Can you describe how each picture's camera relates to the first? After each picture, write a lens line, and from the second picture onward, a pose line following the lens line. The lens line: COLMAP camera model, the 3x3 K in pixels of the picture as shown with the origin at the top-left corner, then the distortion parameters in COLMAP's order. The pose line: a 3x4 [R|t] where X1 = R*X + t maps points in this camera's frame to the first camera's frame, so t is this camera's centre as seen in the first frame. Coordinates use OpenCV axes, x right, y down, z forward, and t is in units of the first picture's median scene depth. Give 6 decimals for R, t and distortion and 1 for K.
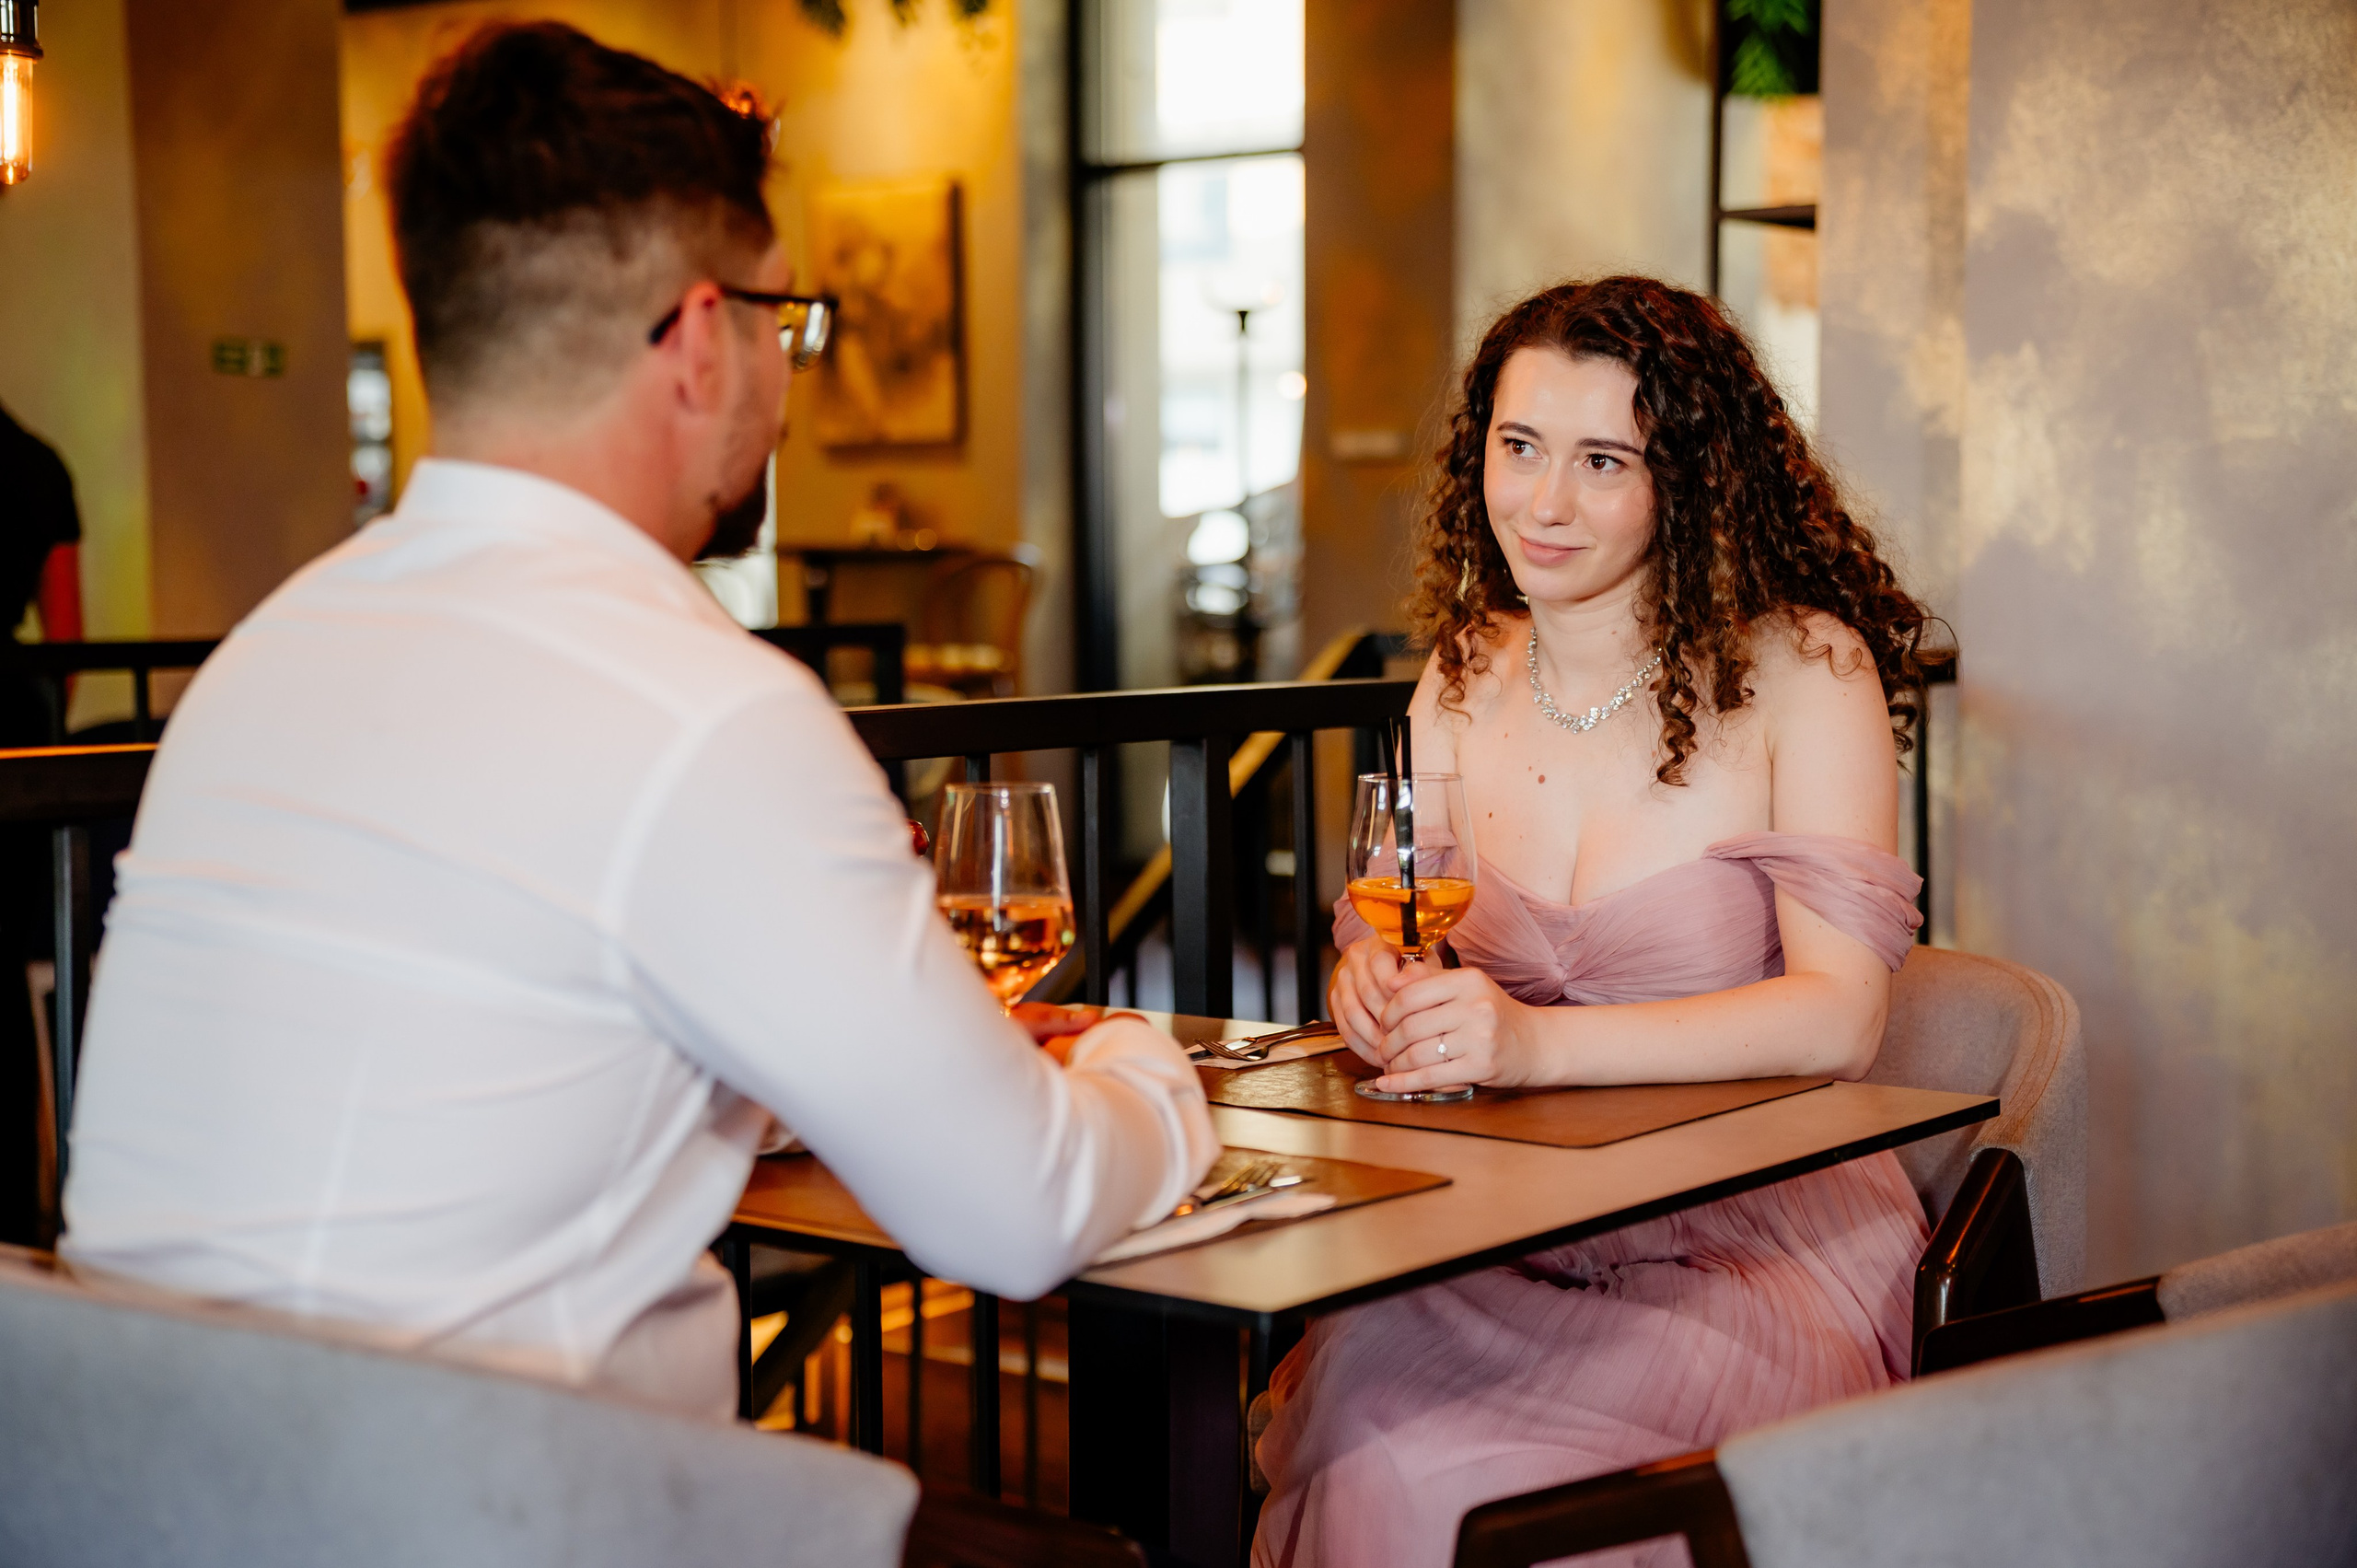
lens RADIAL K [[3327.0, 0, 1171.8], [0, 3327.0, 761.9], [0, 0, 1]] dist [0.238497, 0.000000]
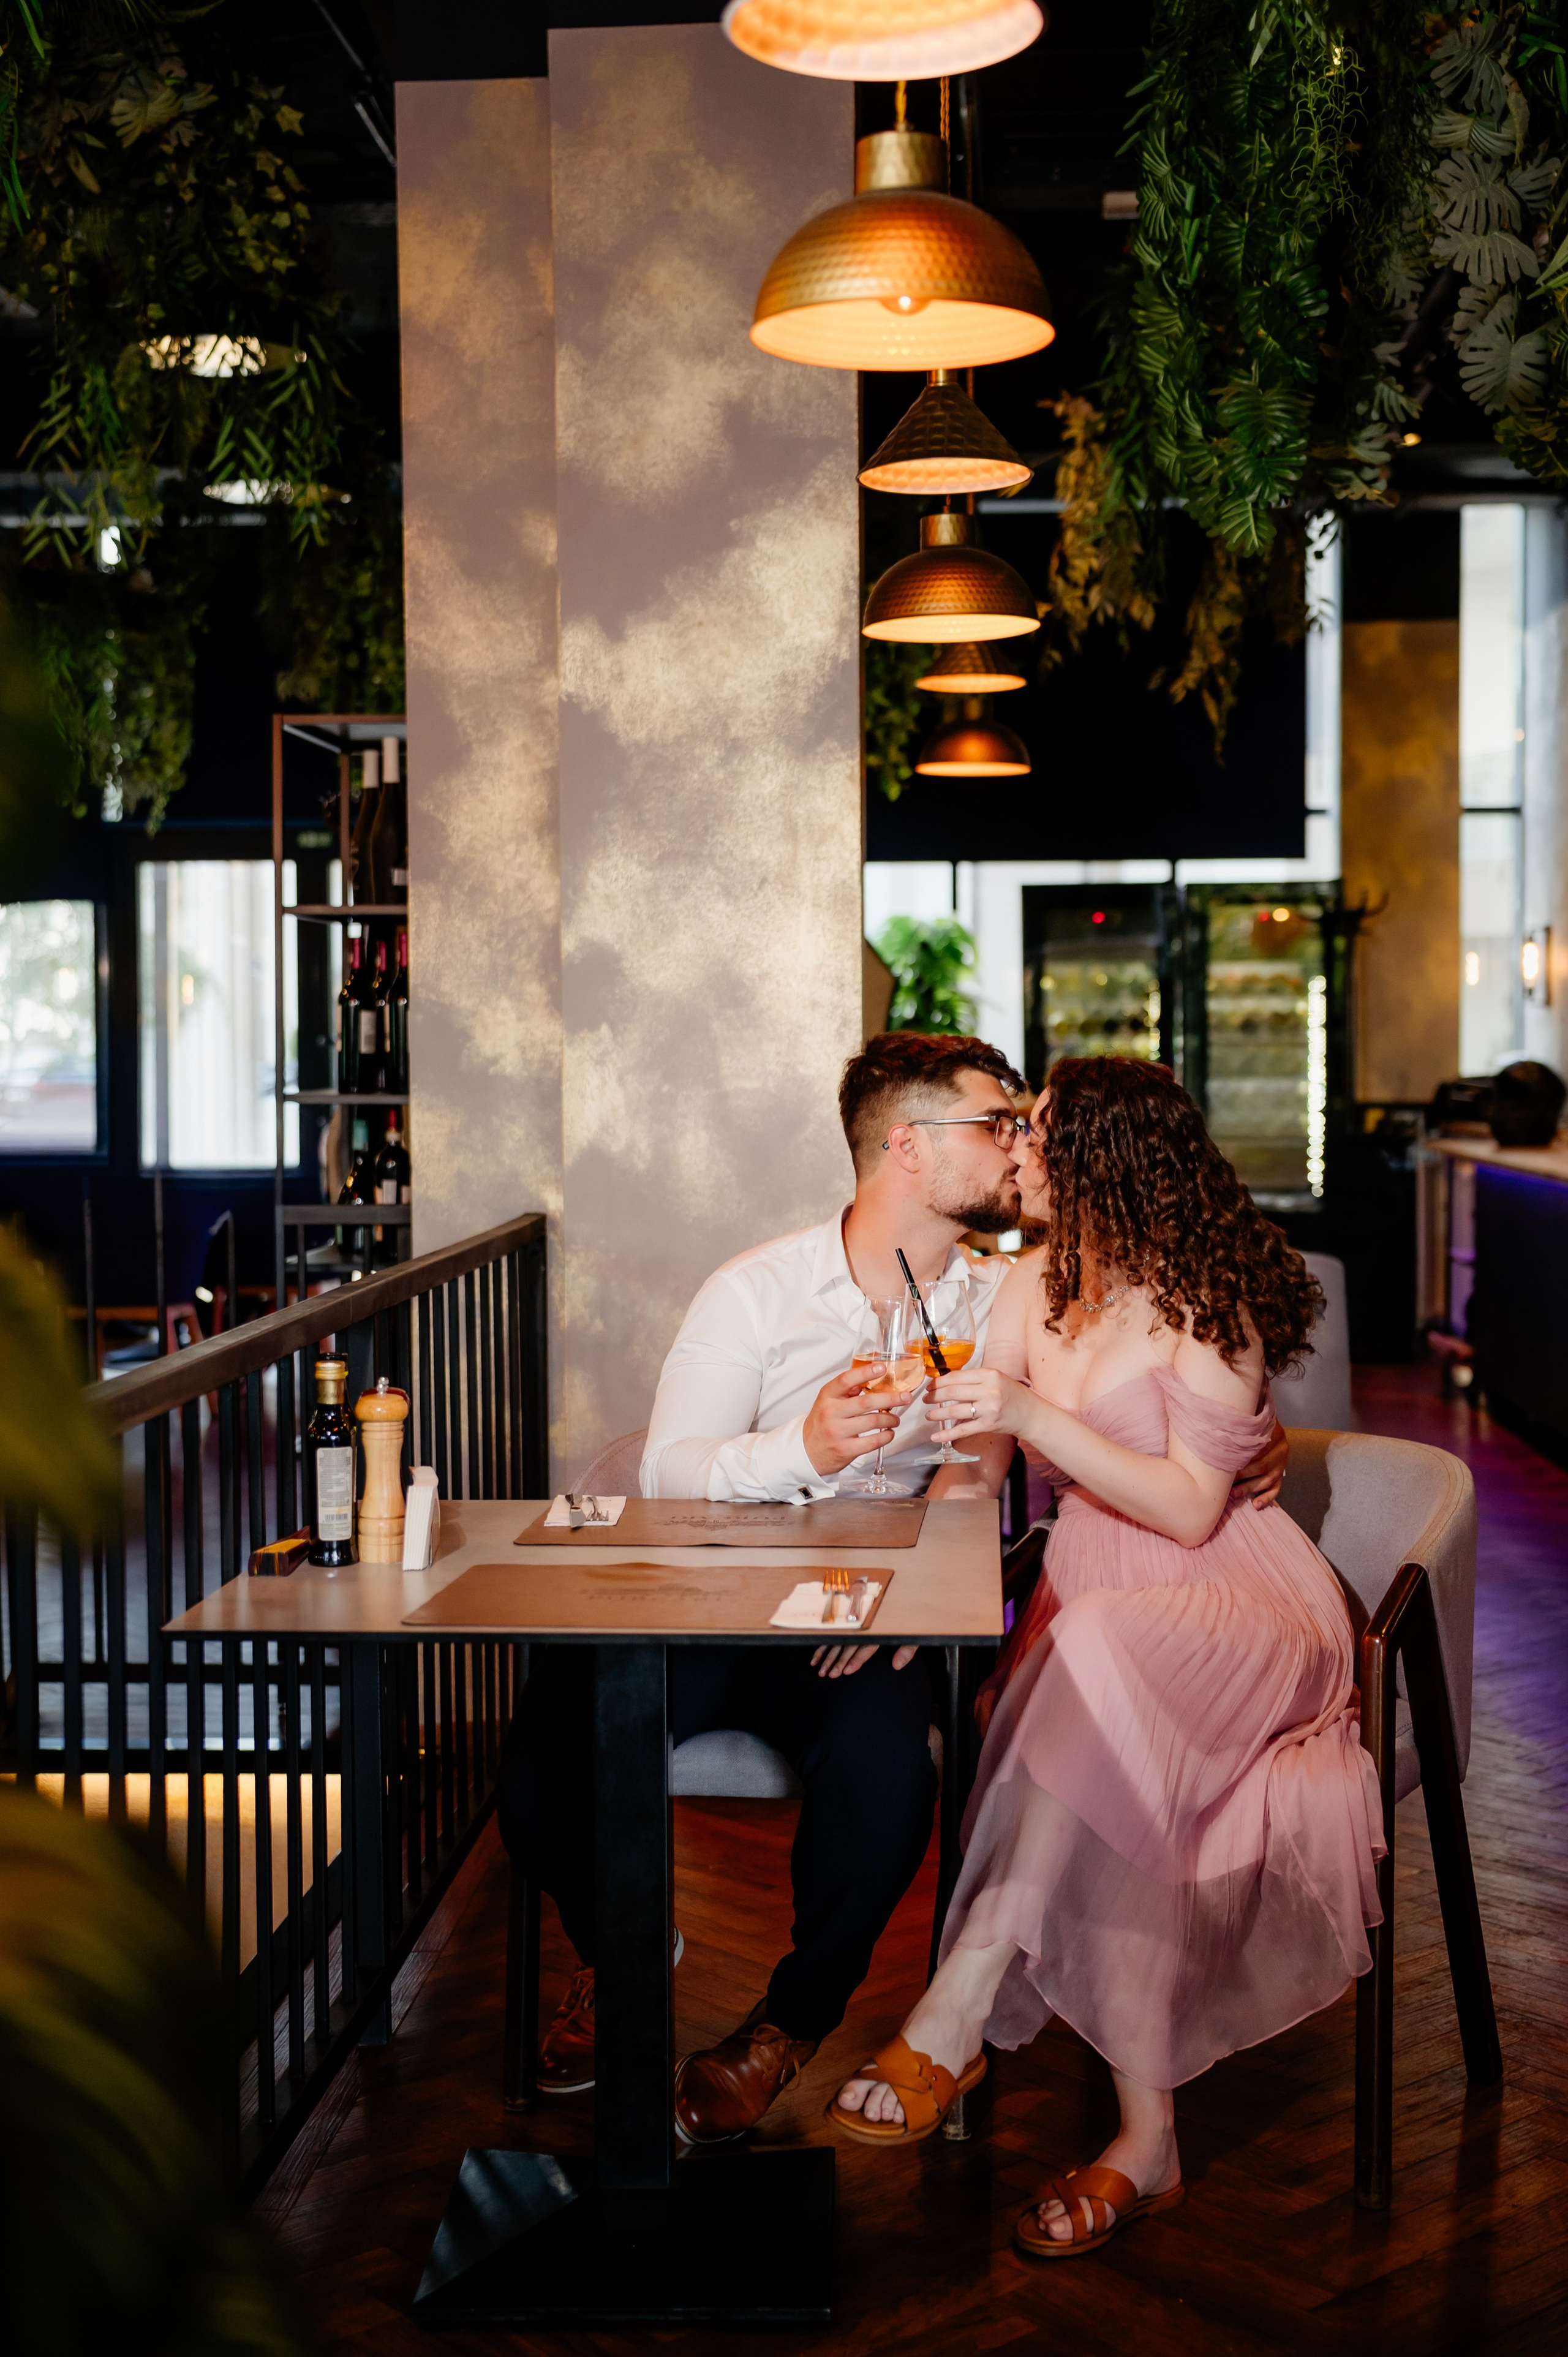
lens RADIAL K [[2835.7, 0, 777.3], [0, 2835.7, 1114.3], [0, 0, 1]] dist [0.049125, 0.000000]
pose [[0.822535, -0.013319, 0.568559, -0.425898], [0.038001, 0.998779, -0.031578, -0.037357], [-0.567444, 0.047579, 0.822036, -0.119681]]
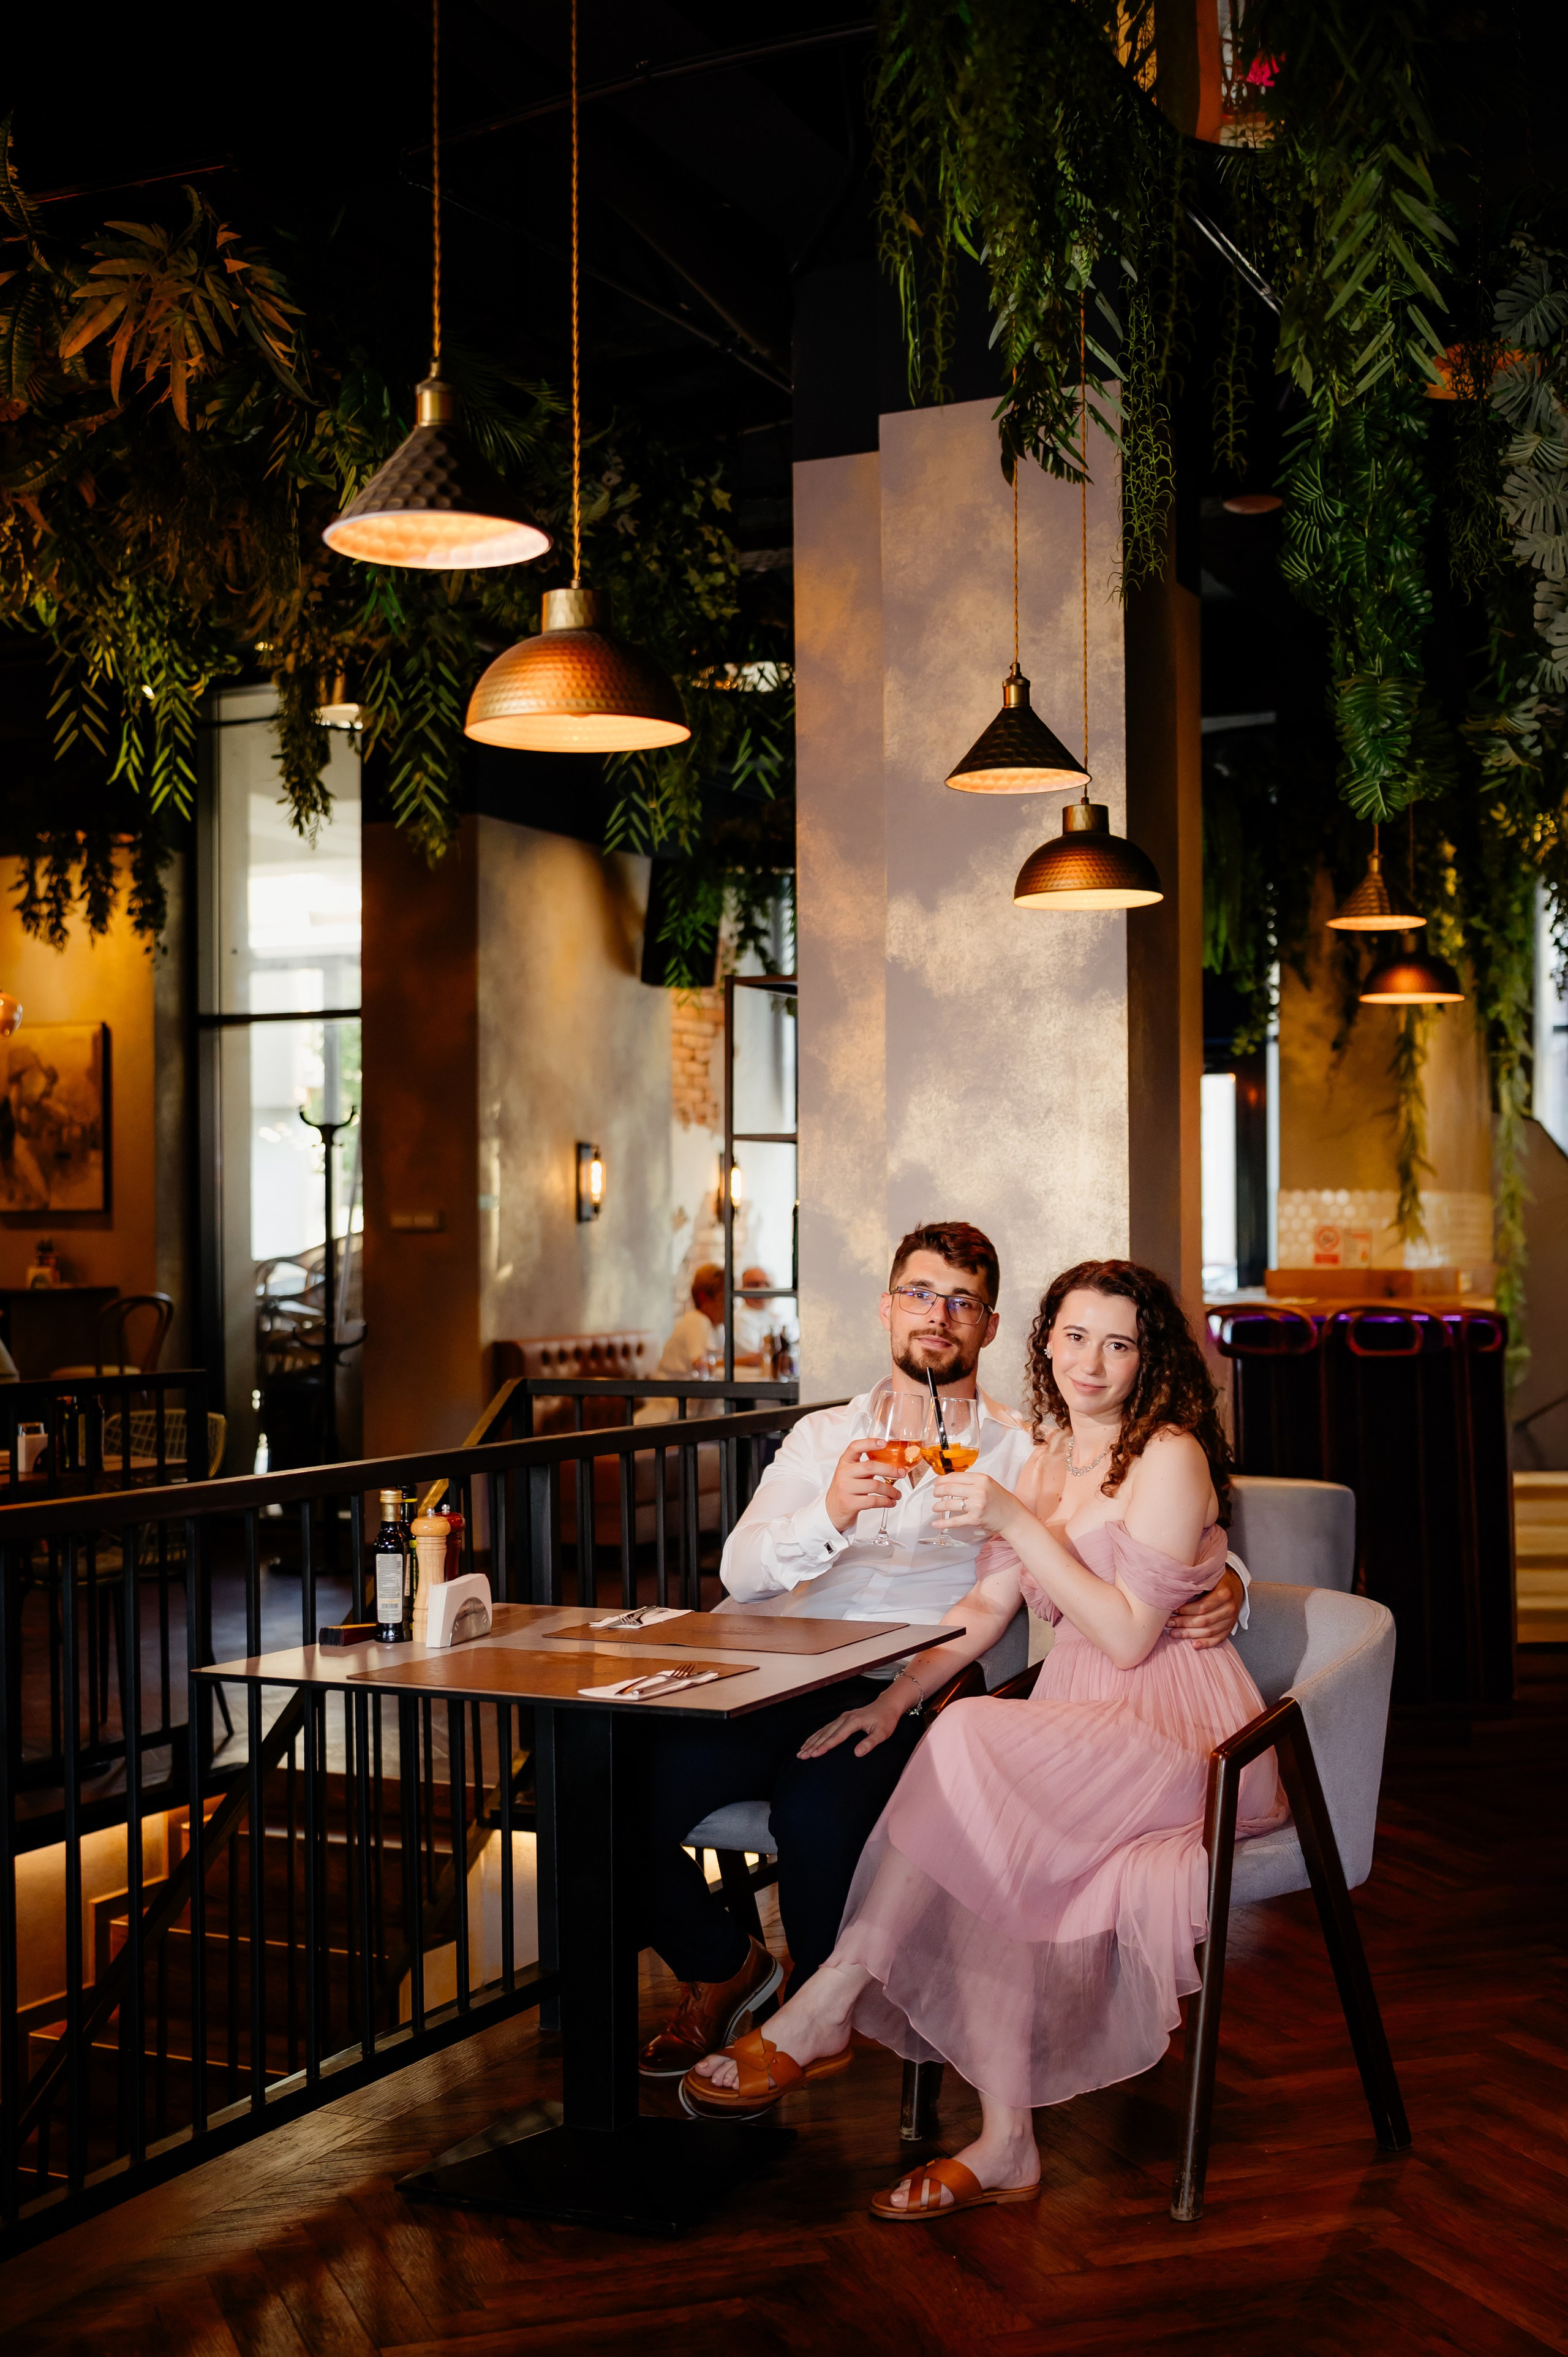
lens RADIAL K [[2726.9, 0, 754.1], [0, 2726.9, 1268.5], [0, 0, 1]] dist [-0.063792, 0.000000]
pose [[0.973300, -0.000437, 0.229537, -0.177915], [0.013580, 0.998356, -0.055680, -0.022200], [-0.229136, 0.057311, 0.971706, -0.425940]]
